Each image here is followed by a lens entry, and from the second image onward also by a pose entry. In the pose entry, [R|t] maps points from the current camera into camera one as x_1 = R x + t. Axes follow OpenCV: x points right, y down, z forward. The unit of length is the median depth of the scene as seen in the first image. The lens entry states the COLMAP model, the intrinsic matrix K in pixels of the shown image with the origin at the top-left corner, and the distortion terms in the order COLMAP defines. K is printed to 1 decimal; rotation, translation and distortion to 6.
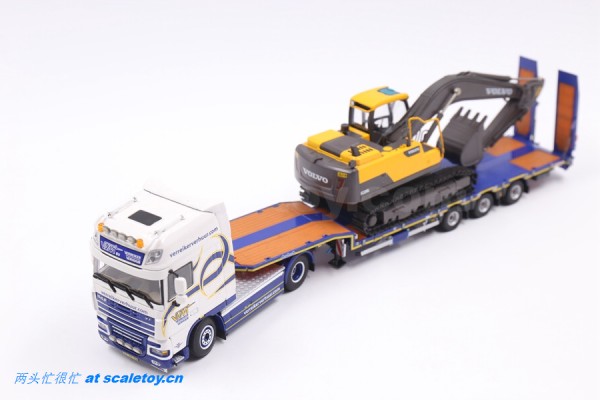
lens RADIAL K [[990.9, 0, 300.0], [0, 990.9, 200.0], [0, 0, 1]] dist [0.035544, 0.050669]
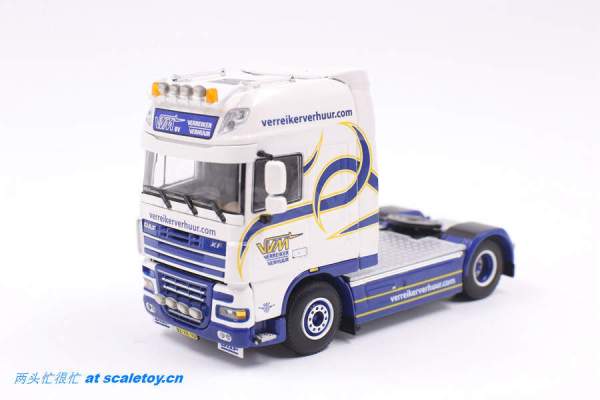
lens RADIAL K [[990.9, 0, 300.0], [0, 990.9, 200.0], [0, 0, 1]] dist [0.035544, 0.050669]
pose [[0.980742, 0.042324, -0.190667, -0.000057], [-0.091983, 0.961284, -0.259753, 0.233283], [0.172292, 0.272289, 0.946665, 0.460791]]
